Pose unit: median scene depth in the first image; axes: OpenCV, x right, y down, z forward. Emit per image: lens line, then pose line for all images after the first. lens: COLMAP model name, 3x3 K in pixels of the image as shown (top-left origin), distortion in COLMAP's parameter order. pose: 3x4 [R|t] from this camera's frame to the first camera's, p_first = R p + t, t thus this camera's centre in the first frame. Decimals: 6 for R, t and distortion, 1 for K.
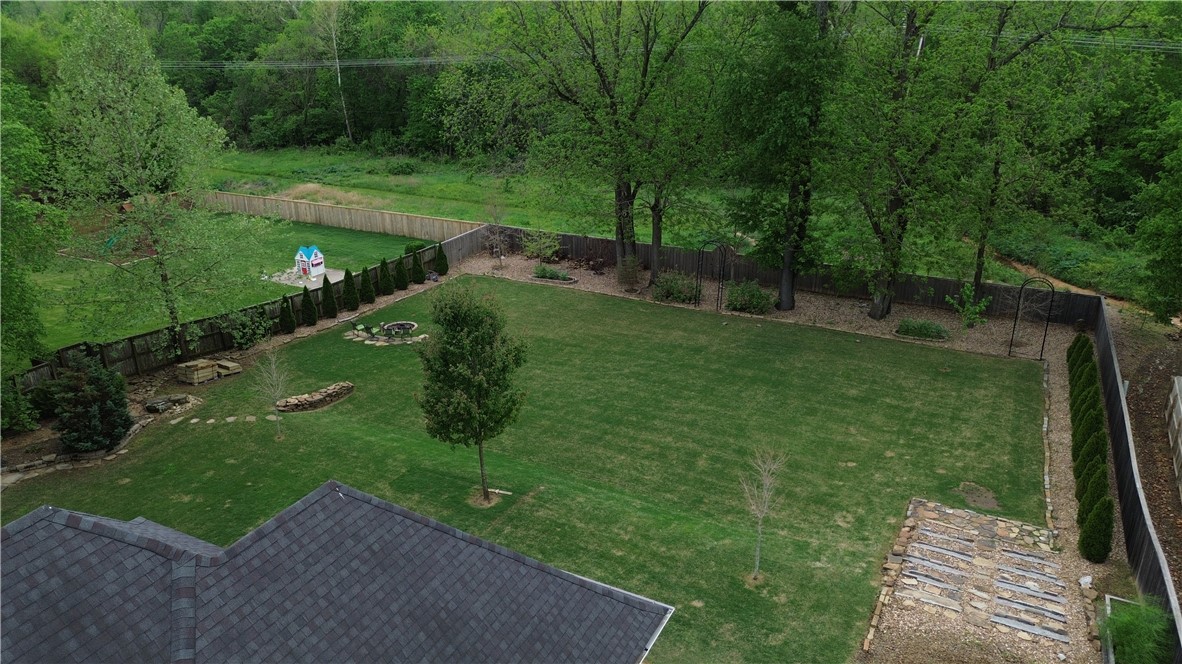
lens RADIAL K [[835.8, 0, 595.7], [0, 835.8, 330.6], [0, 0, 1]] dist [0.065977, -0.054473]
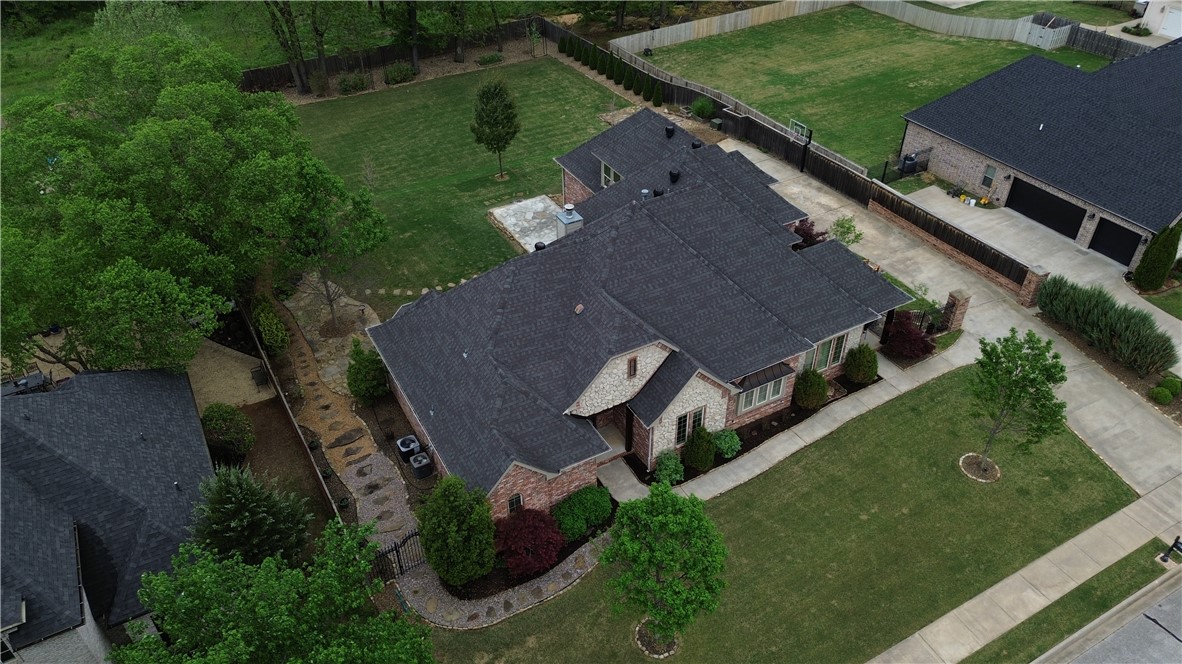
lens RADIAL K [[835.8, 0, 595.7], [0, 835.8, 330.6], [0, 0, 1]] dist [0.065977, -0.054473]
pose [[0.550076, -0.506400, 0.664061, -1.054751], [0.308617, 0.862149, 0.401814, -0.165147], [-0.775998, -0.016088, 0.630531, -0.368921]]
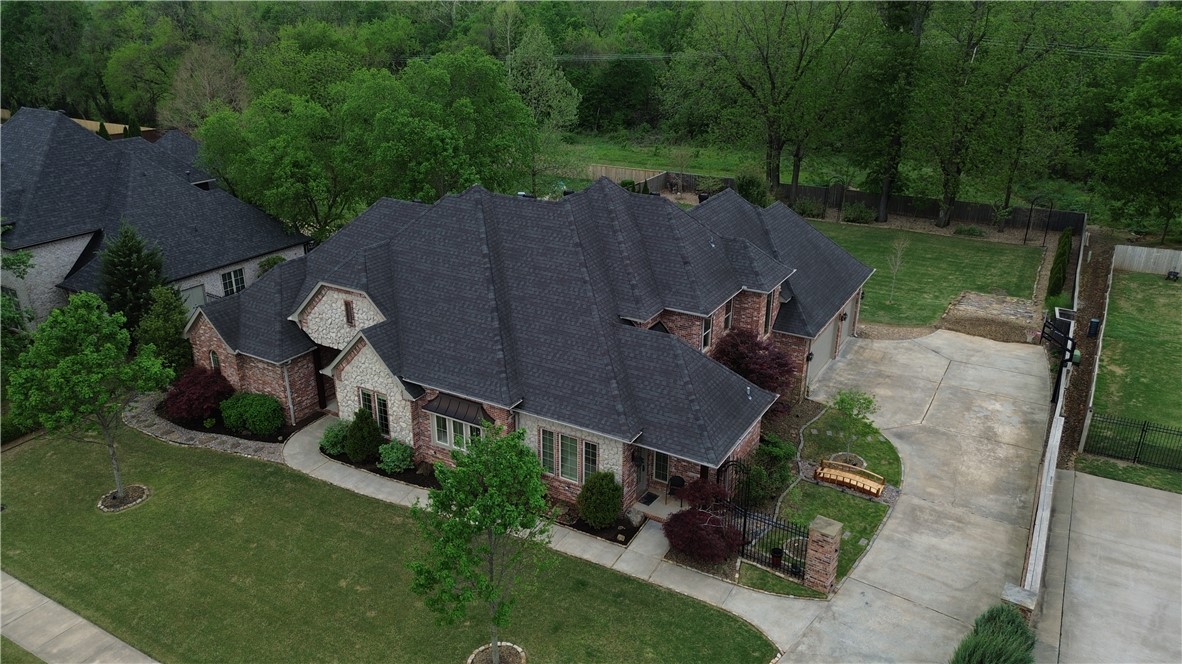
lens RADIAL K [[836.8, 0, 596.6], [0, 836.8, 338.3], [0, 0, 1]] dist [0.058886, -0.054390]
pose [[0.998772, 0.027689, -0.041080, -0.260344], [-0.027044, 0.999503, 0.016177, 0.202349], [0.041507, -0.015046, 0.999025, -0.662310]]
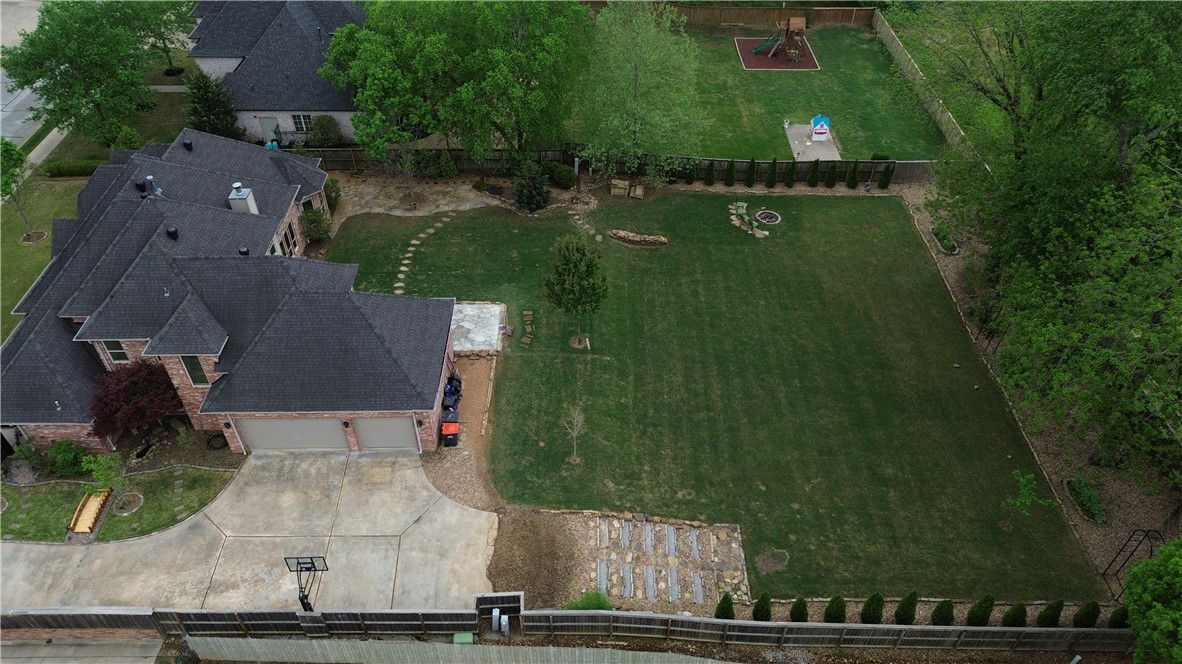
lens RADIAL K [[835.8, 0, 595.7], [0, 835.8, 330.6], [0, 0, 1]] dist [0.065977, -0.054473]
pose [[0.460577, 0.601532, -0.652709, 0.673292], [-0.326433, 0.798603, 0.505643, -0.480117], [0.825415, -0.019822, 0.564178, -0.004579]]
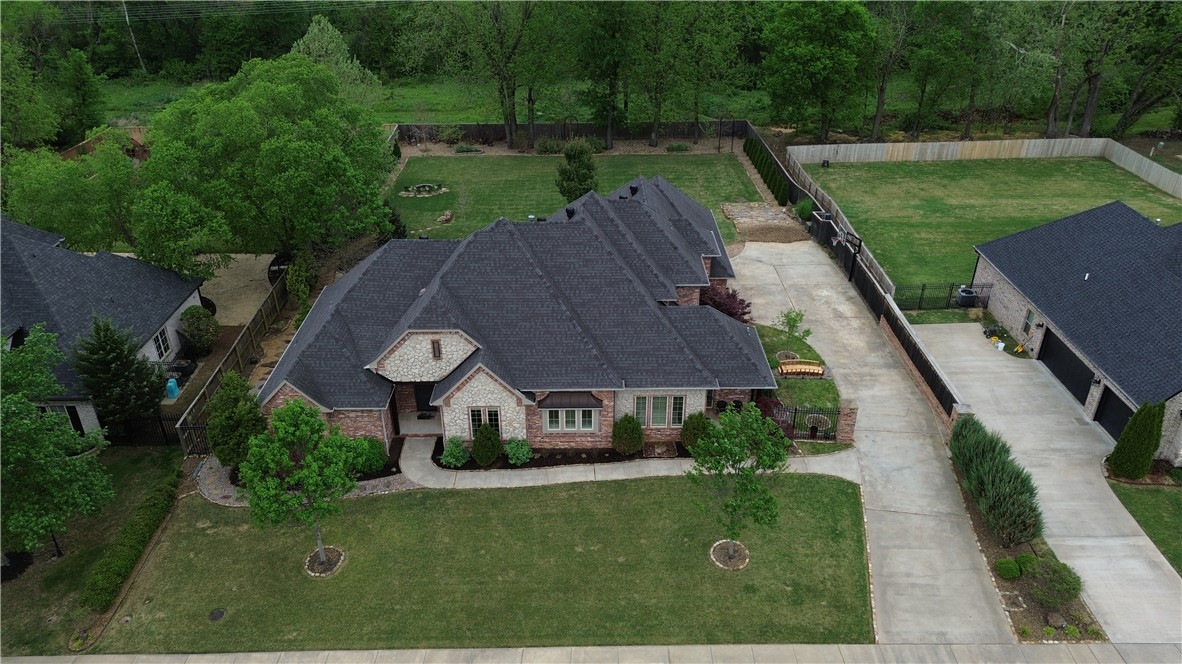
lens RADIAL K [[835.8, 0, 595.7], [0, 835.8, 330.6], [0, 0, 1]] dist [0.065977, -0.054473]
pose [[0.884440, -0.224687, 0.409001, -0.736587], [0.168405, 0.971071, 0.169298, 0.052946], [-0.435208, -0.080856, 0.896692, -0.782230]]
